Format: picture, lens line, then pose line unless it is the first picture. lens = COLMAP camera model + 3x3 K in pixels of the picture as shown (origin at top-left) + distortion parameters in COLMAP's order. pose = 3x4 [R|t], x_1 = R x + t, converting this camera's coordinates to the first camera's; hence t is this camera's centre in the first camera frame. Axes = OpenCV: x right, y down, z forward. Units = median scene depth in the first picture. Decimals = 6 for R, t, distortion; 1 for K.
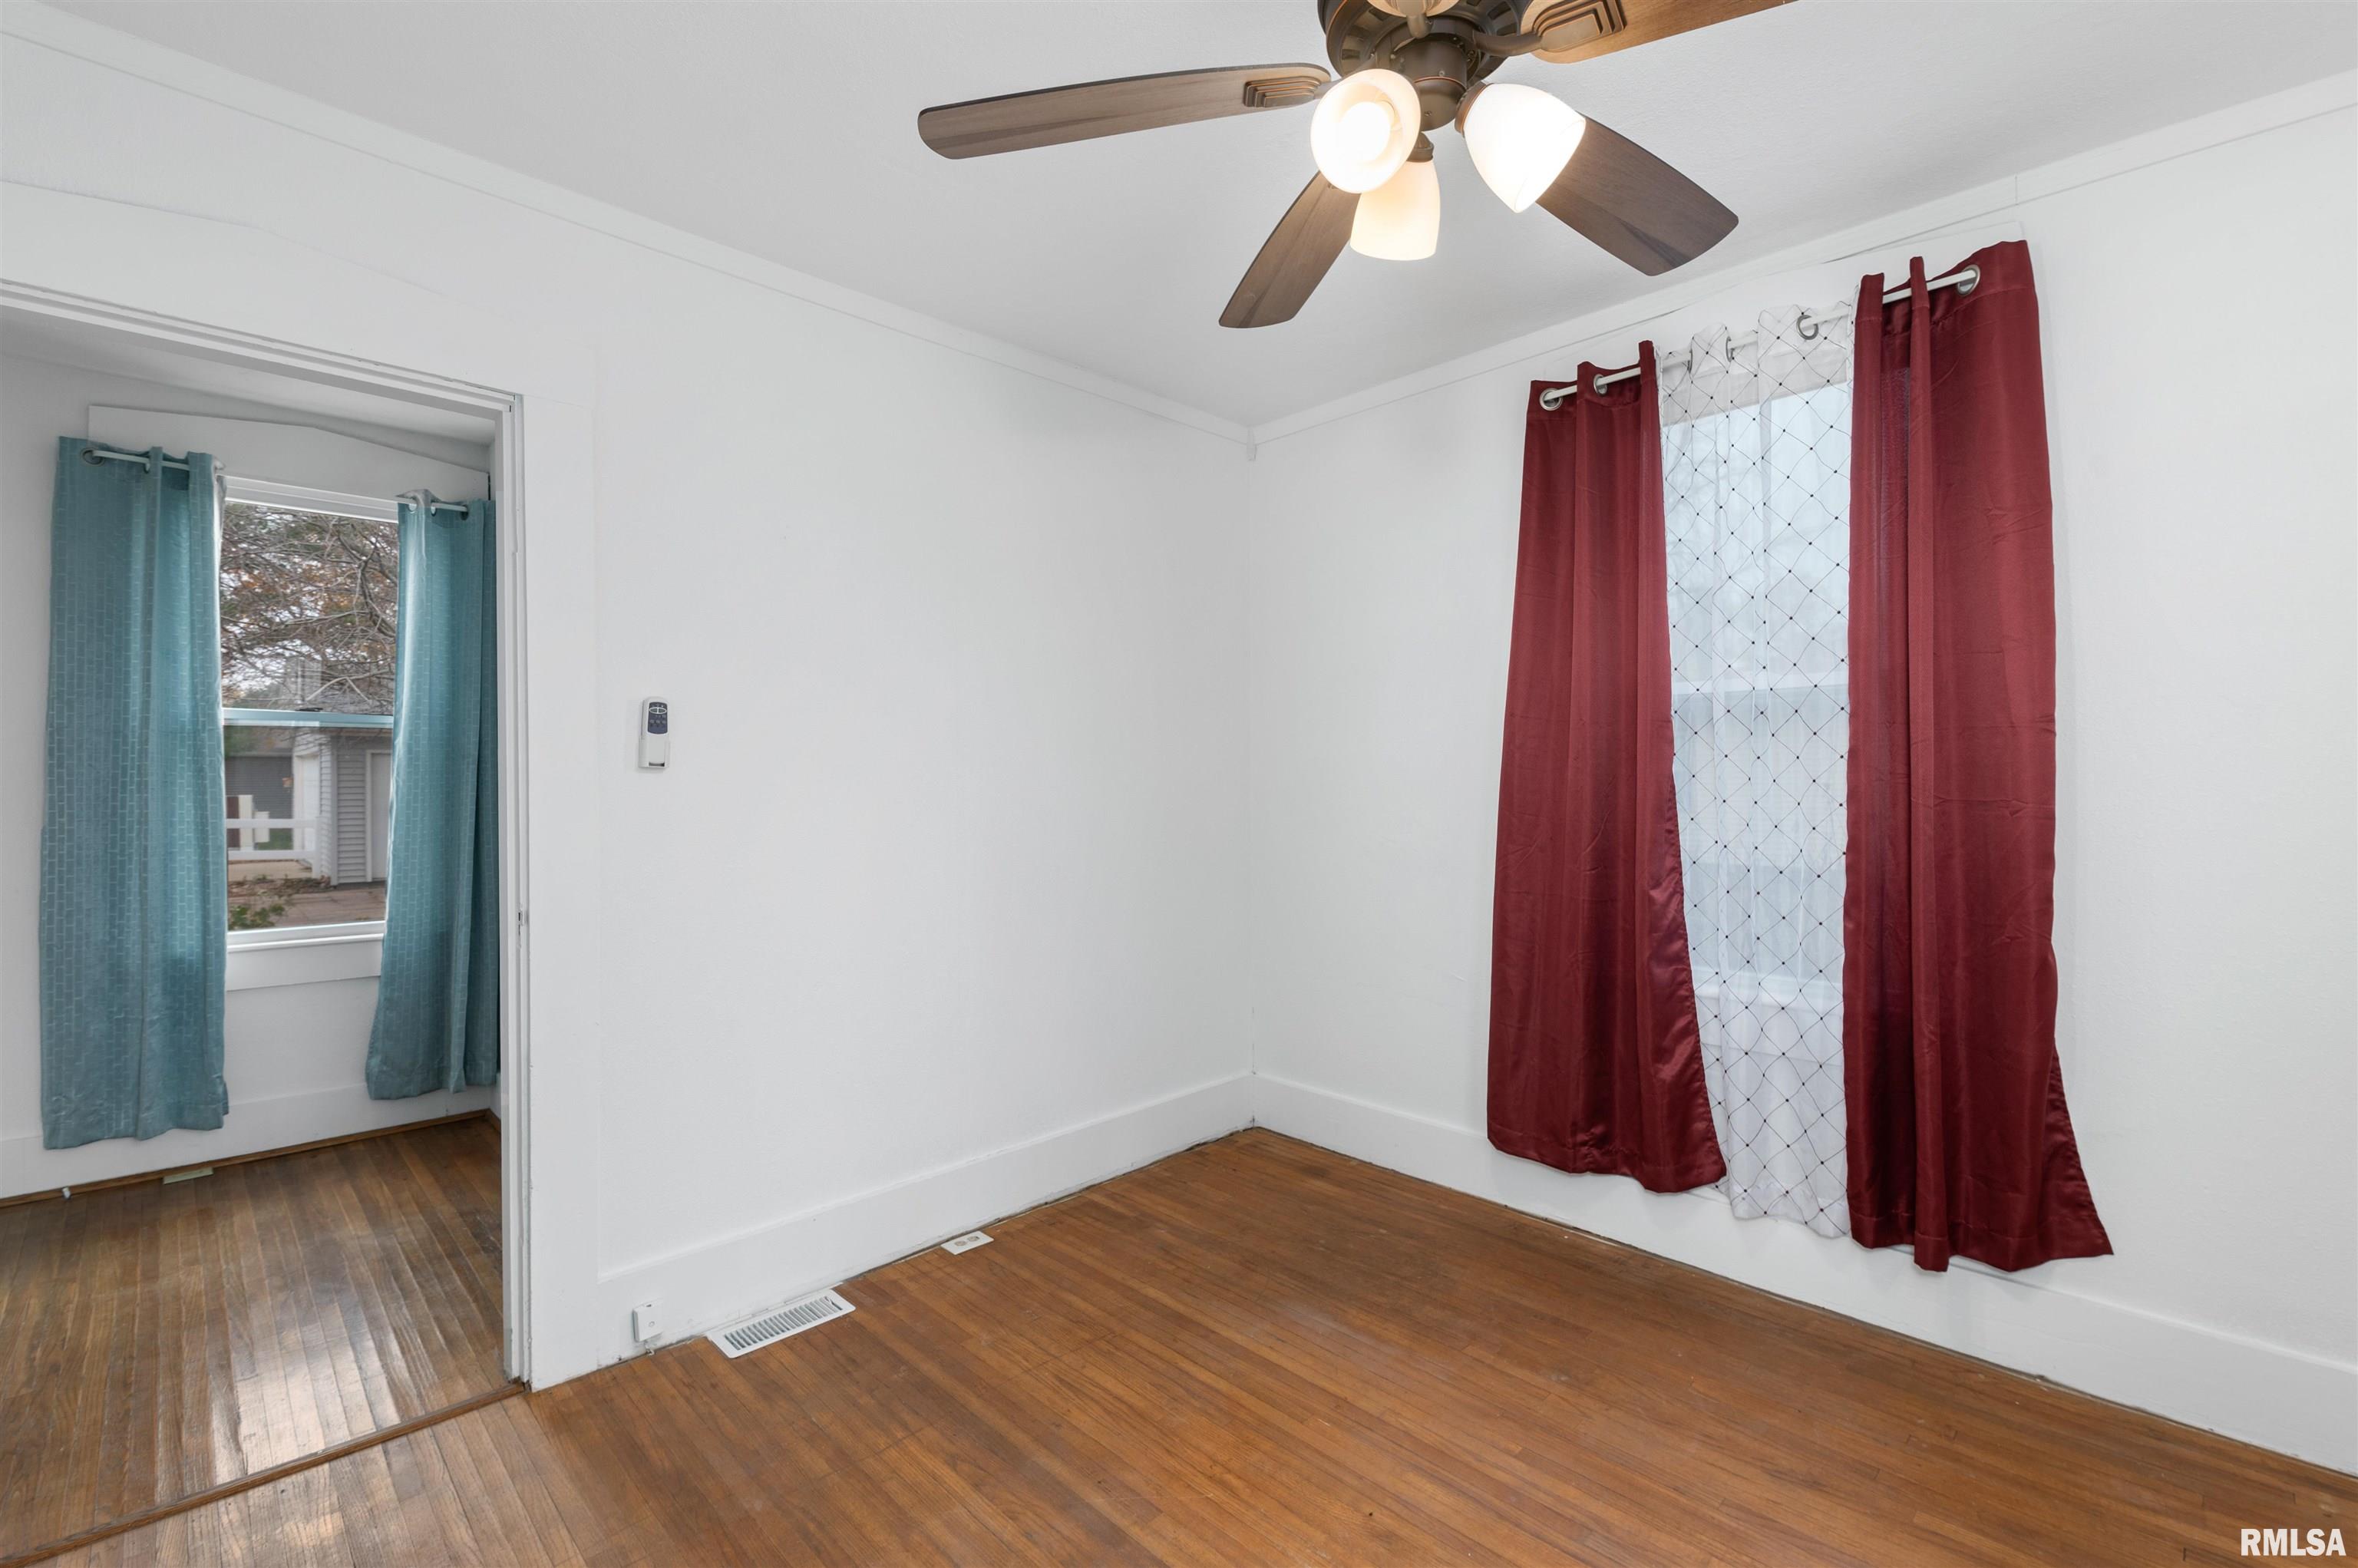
lens RADIAL K [[1011.6, 0, 1171.6], [0, 1011.6, 799.7], [0, 0, 1]] dist [-0.001459, -0.000446]
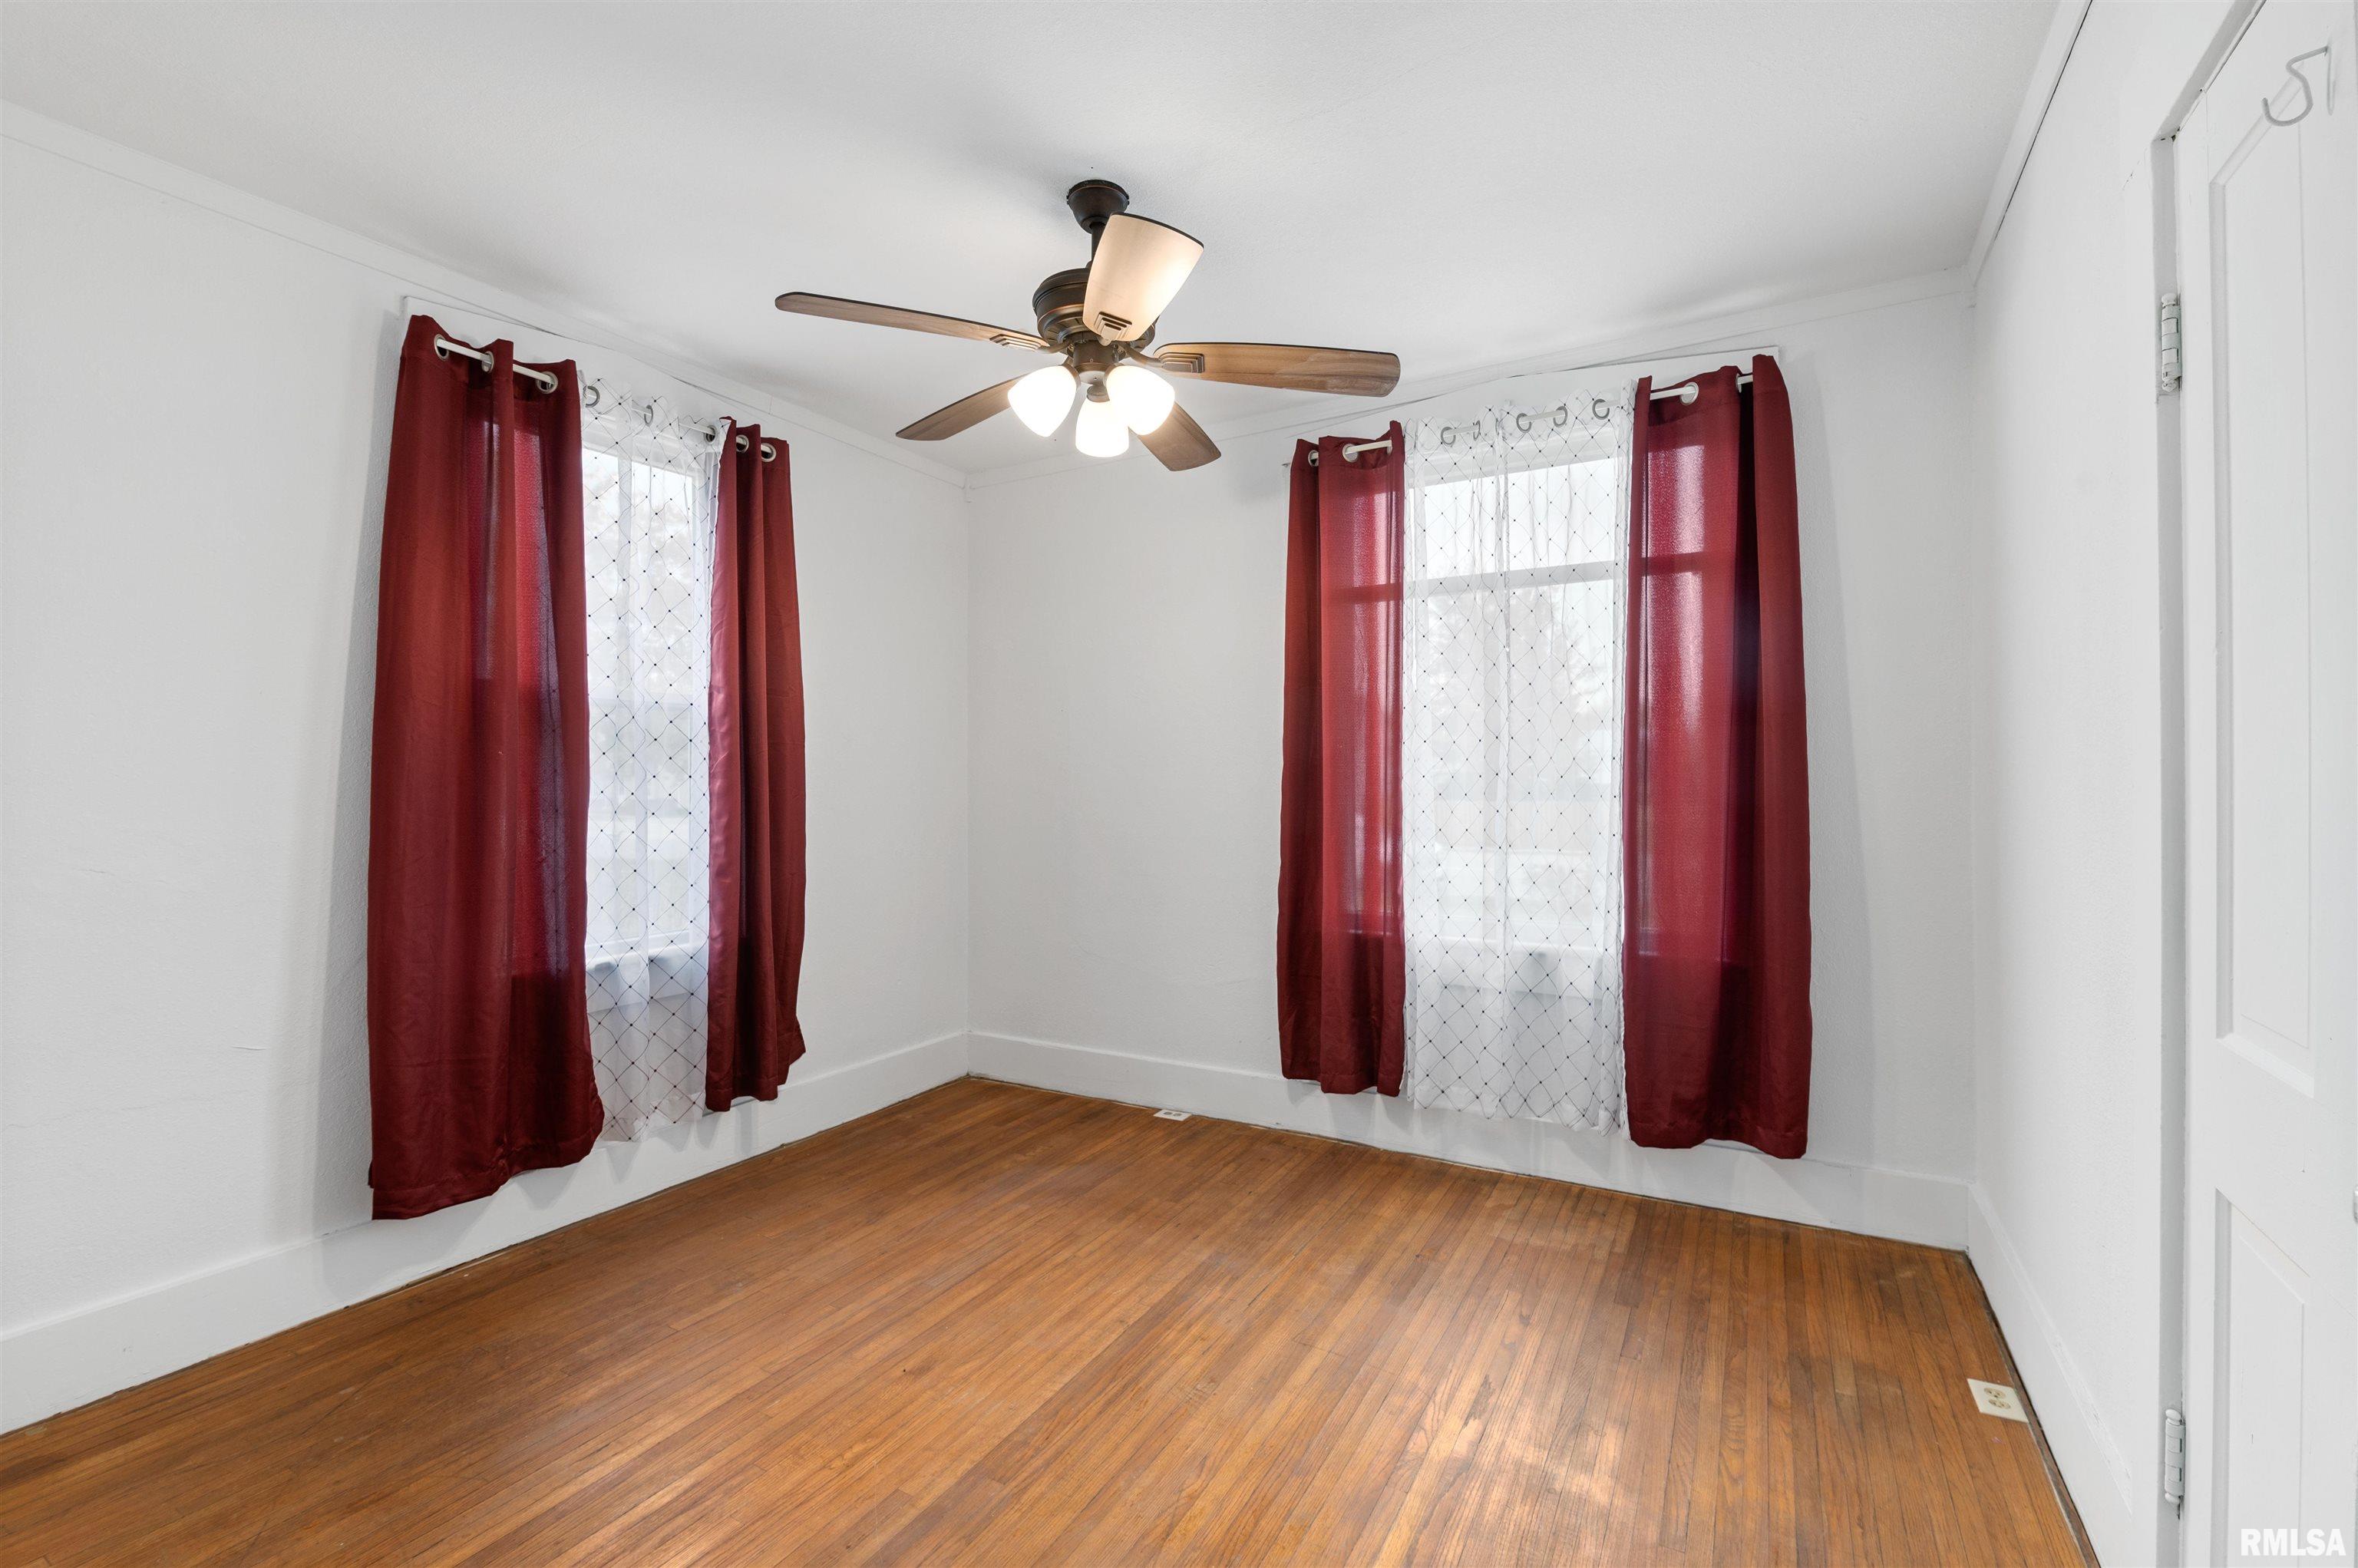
lens RADIAL K [[1037.8, 0, 1179.0], [0, 1037.8, 784.0], [0, 0, 1]] dist [-0.000081, 0.000051]
pose [[-0.285489, 0.005531, 0.958366, -0.827944], [0.022578, 0.999745, 0.000956, 0.005490], [-0.958116, 0.021911, -0.285541, 0.772179]]
